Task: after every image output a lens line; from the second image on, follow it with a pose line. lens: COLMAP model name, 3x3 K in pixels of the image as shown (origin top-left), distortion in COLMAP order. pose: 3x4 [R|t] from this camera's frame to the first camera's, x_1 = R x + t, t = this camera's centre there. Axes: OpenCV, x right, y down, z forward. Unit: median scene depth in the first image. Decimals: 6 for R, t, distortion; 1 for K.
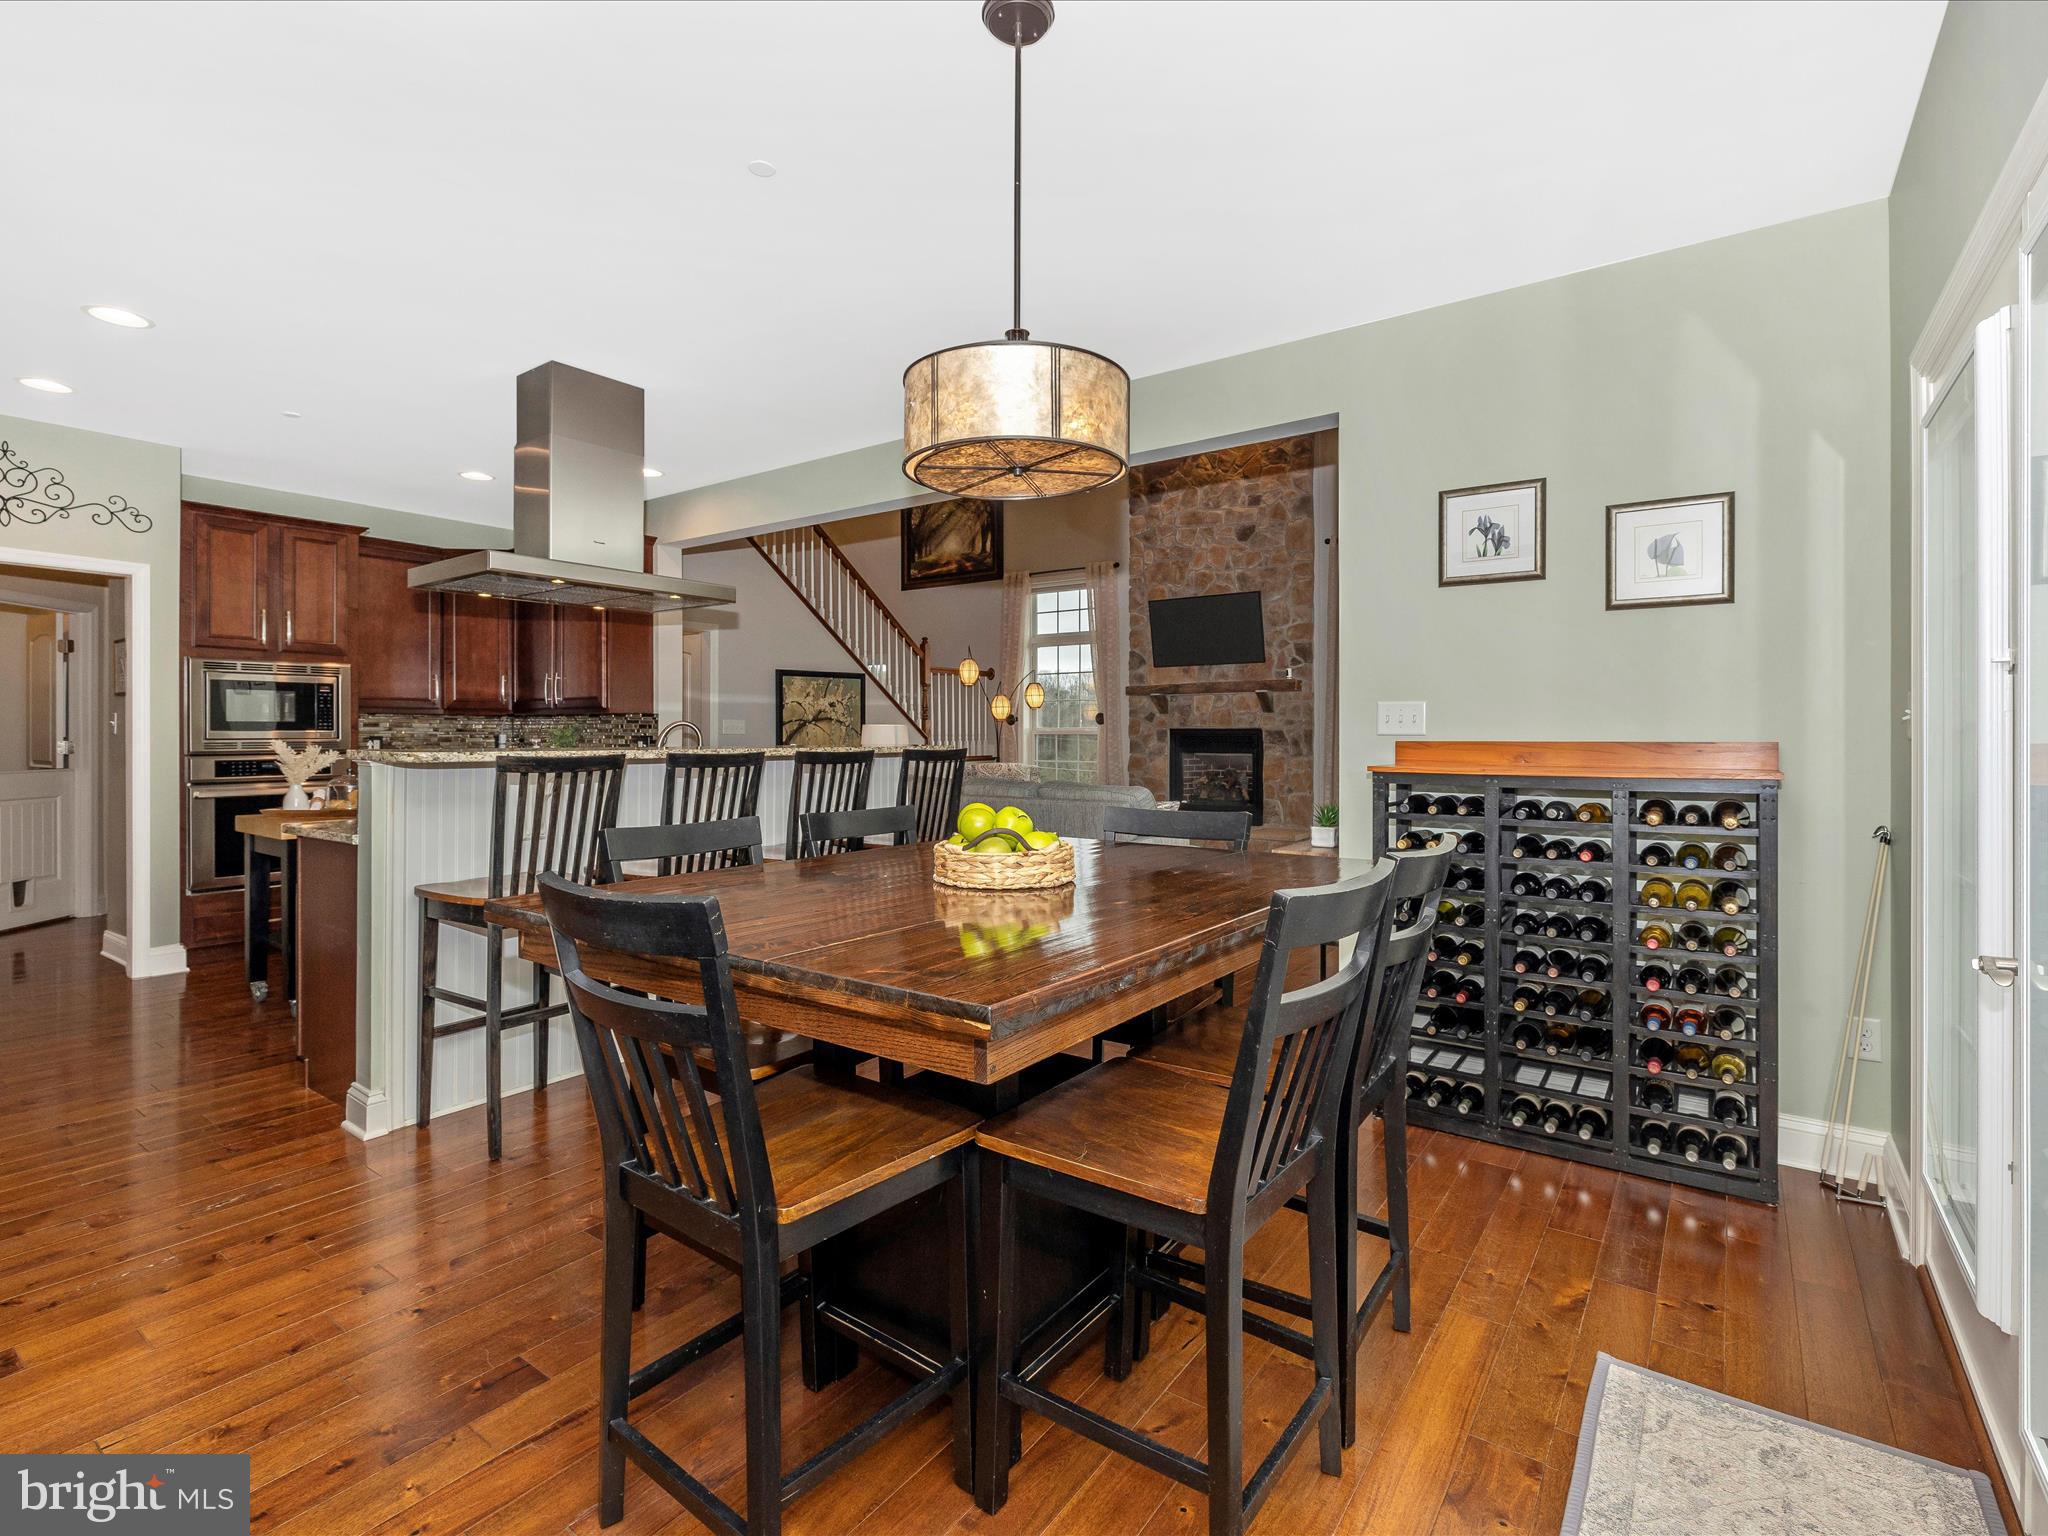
lens RADIAL K [[962.8, 0, 1016.1], [0, 962.8, 728.3], [0, 0, 1]] dist [-0.002012, -0.001460]
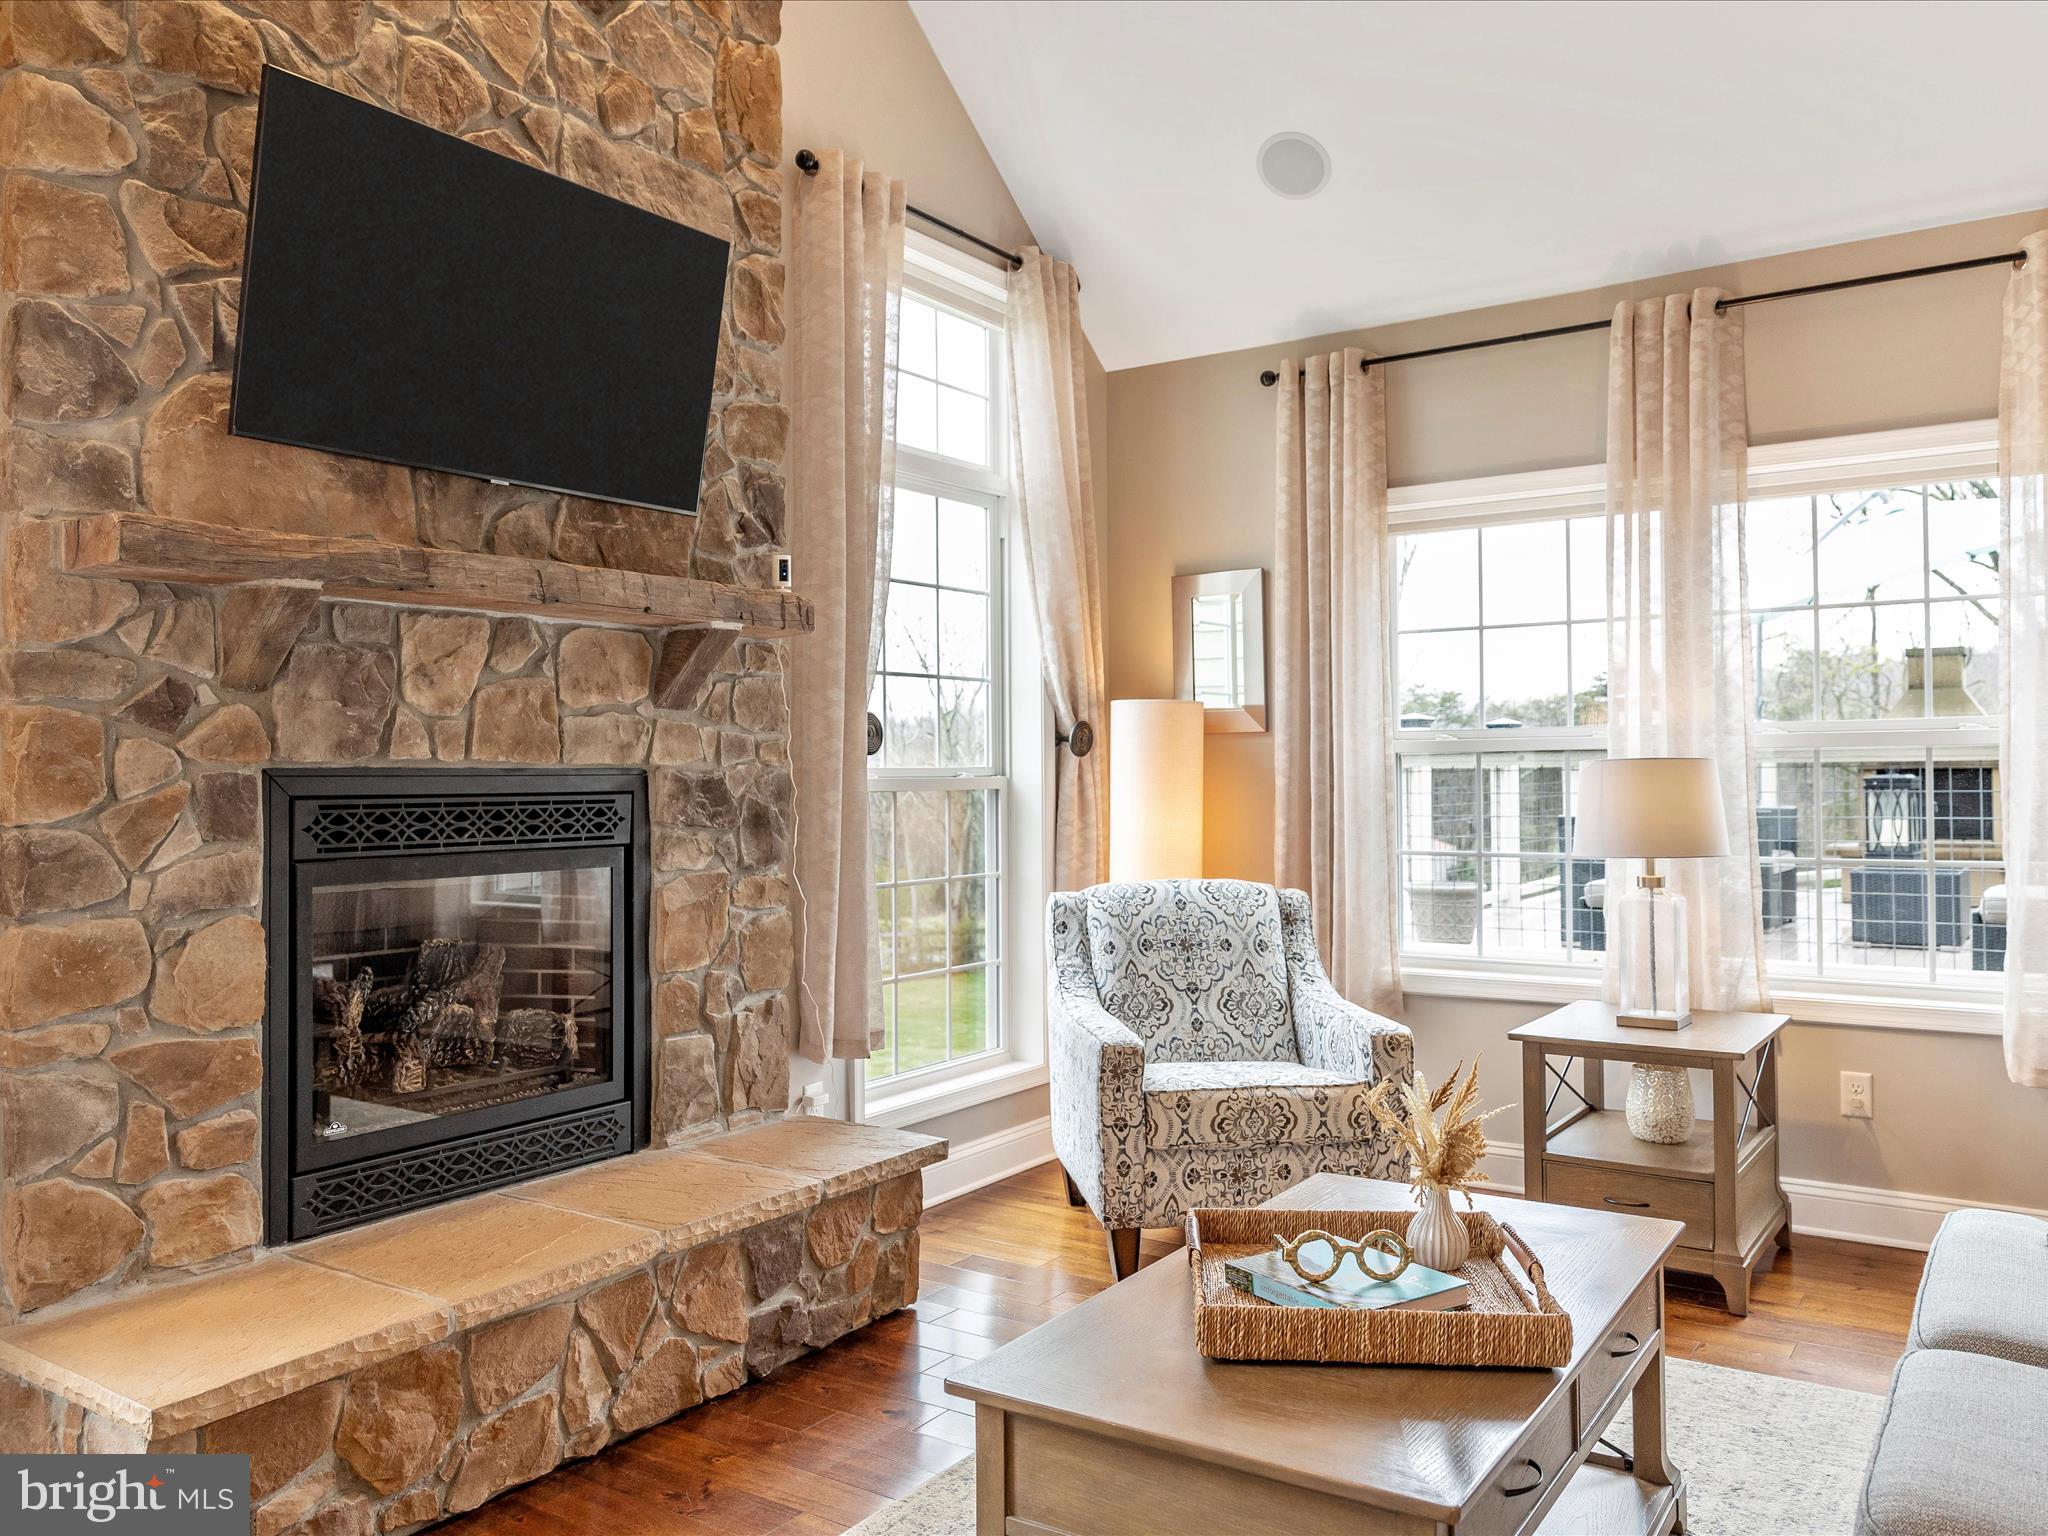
lens RADIAL K [[1541.1, 0, 994.3], [0, 1541.1, 764.5], [0, 0, 1]] dist [-0.018336, 0.017069]
pose [[-0.016405, 0.007743, 0.999835, -0.164143], [0.003256, 0.999965, -0.007691, 0.002370], [-0.999860, 0.003130, -0.016430, 0.938450]]
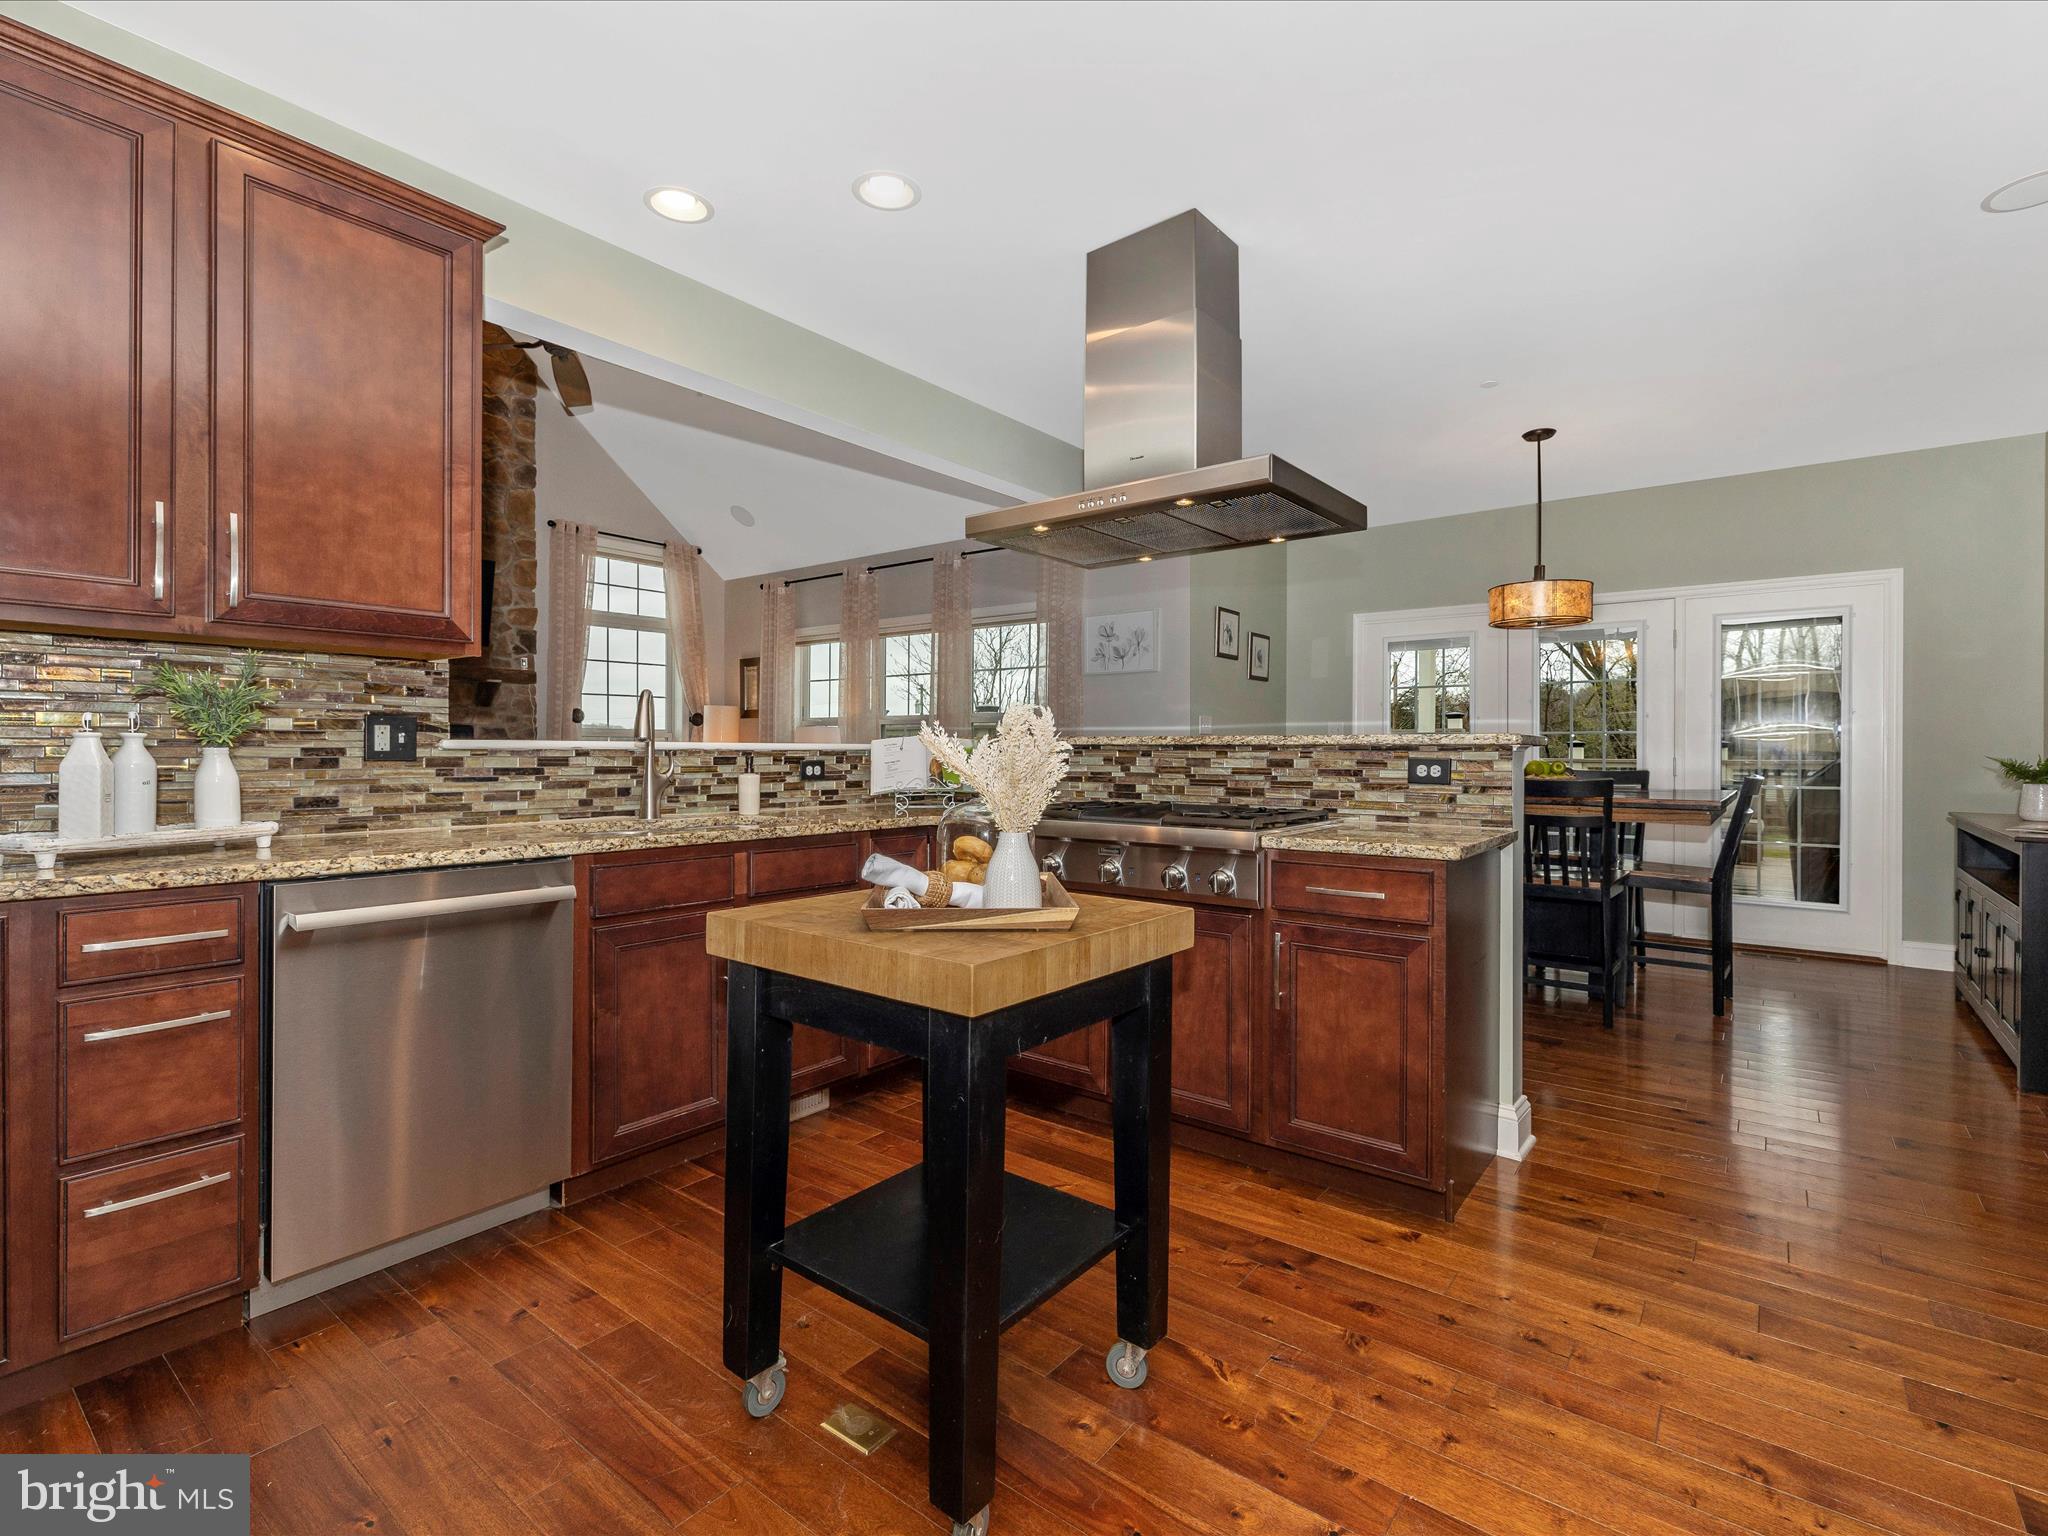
lens RADIAL K [[965.8, 0, 1016.0], [0, 965.8, 749.6], [0, 0, 1]] dist [-0.003443, -0.000462]
pose [[0.042308, -0.000859, 0.999104, -0.571426], [-0.012071, 0.999926, 0.001371, 0.014674], [-0.999032, -0.012118, 0.042294, 0.510000]]
